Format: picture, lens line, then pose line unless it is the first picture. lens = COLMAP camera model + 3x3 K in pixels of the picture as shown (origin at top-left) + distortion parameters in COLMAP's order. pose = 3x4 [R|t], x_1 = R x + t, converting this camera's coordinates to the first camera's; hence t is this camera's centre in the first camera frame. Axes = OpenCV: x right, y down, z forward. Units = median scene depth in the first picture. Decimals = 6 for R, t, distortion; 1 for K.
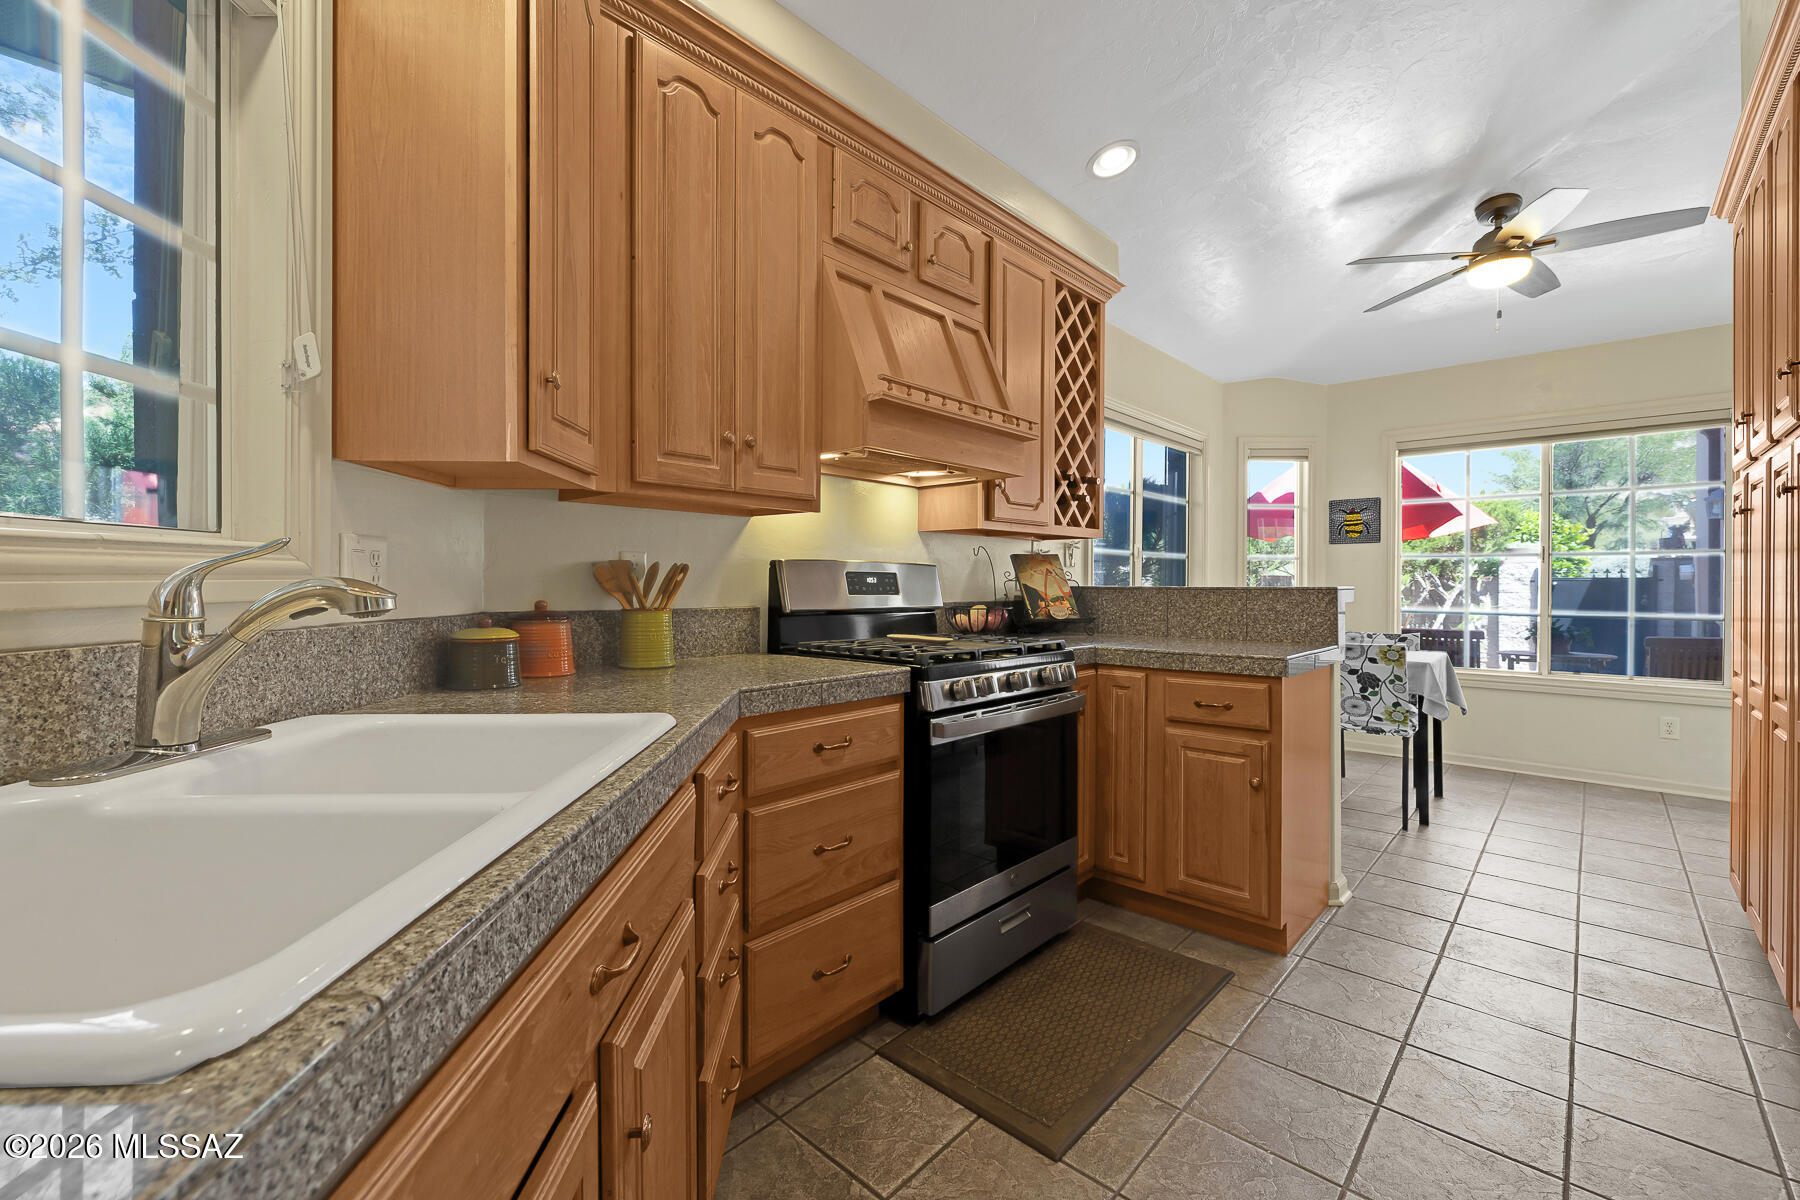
lens RADIAL K [[765.8, 0, 890.7], [0, 765.8, 588.5], [0, 0, 1]] dist [0.000322, -0.000099]
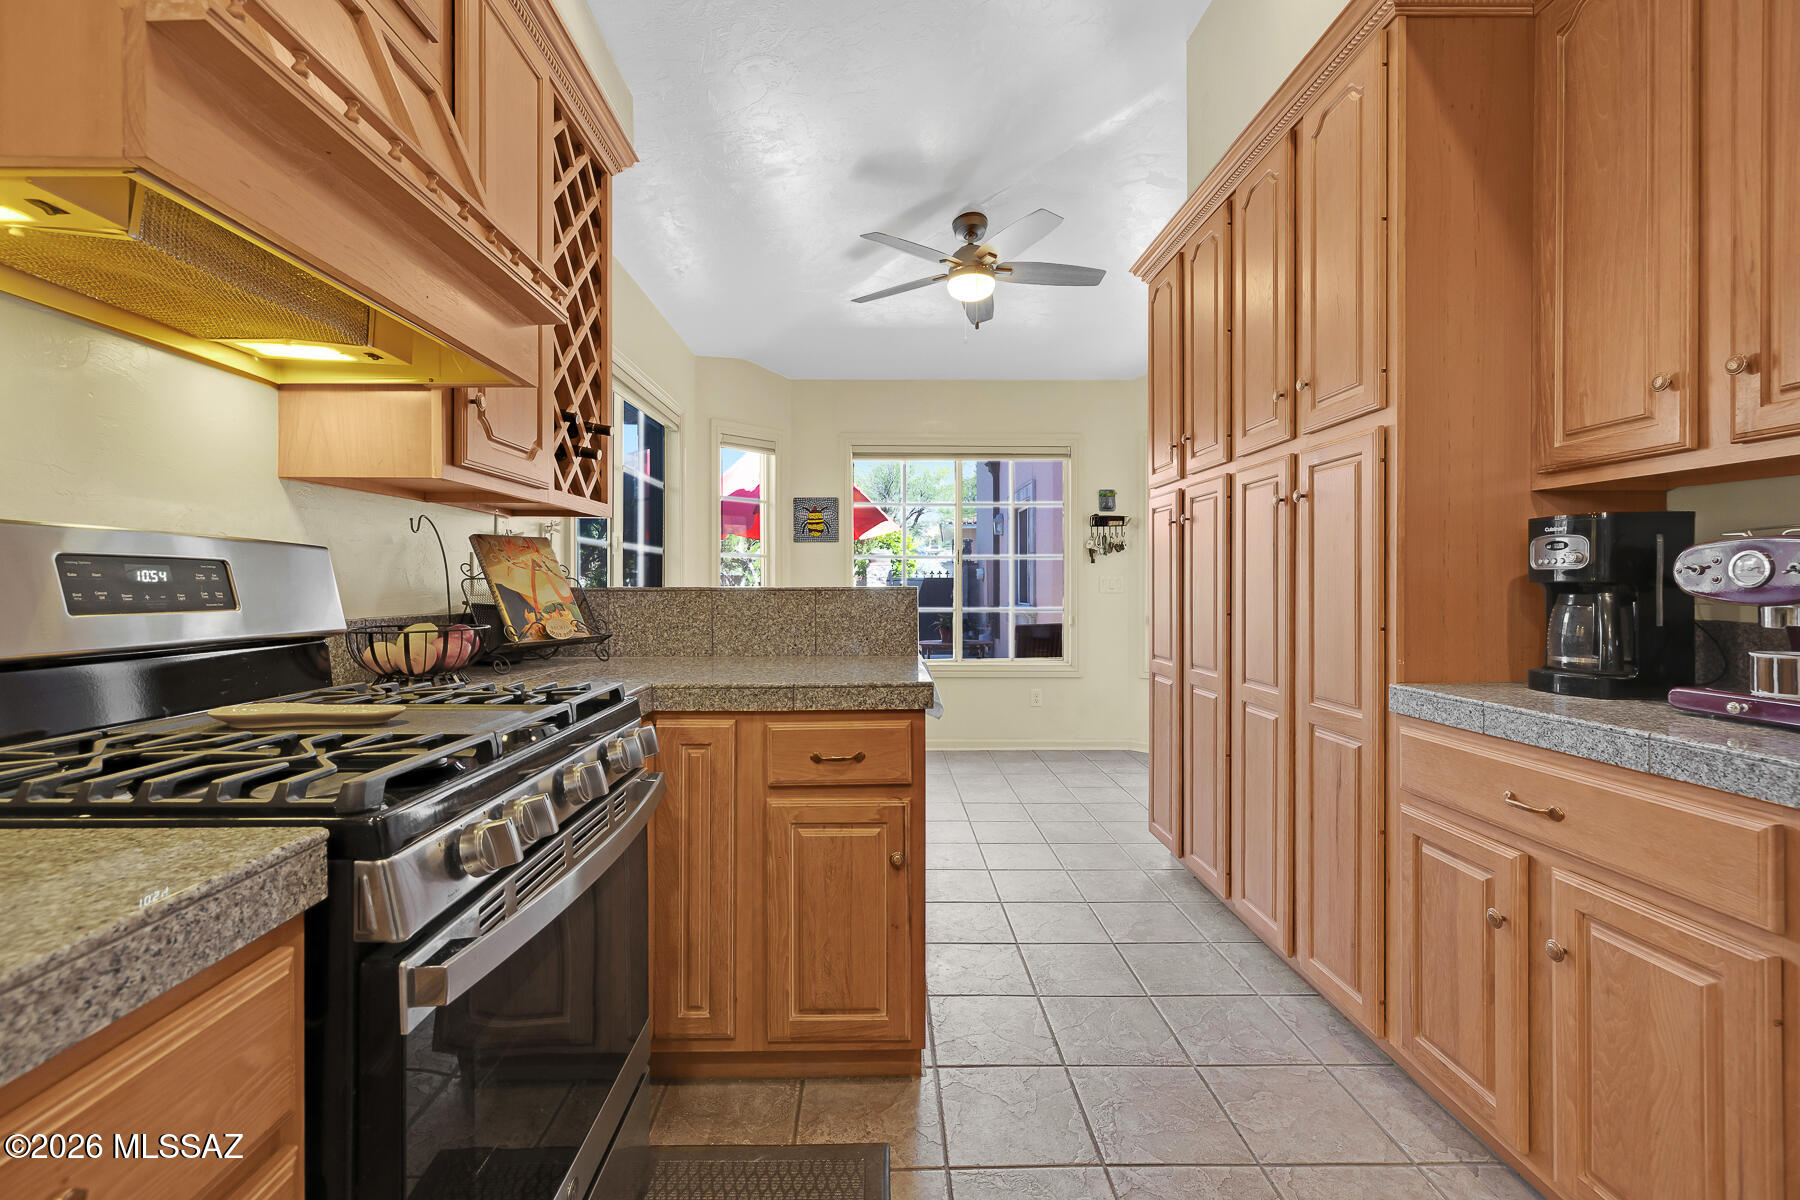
lens RADIAL K [[765.8, 0, 890.7], [0, 765.8, 588.5], [0, 0, 1]] dist [0.000322, -0.000099]
pose [[0.724560, -0.007067, 0.689176, -0.016775], [0.006713, 0.999972, 0.003196, -0.002298], [-0.689179, 0.002311, 0.724587, 0.353763]]
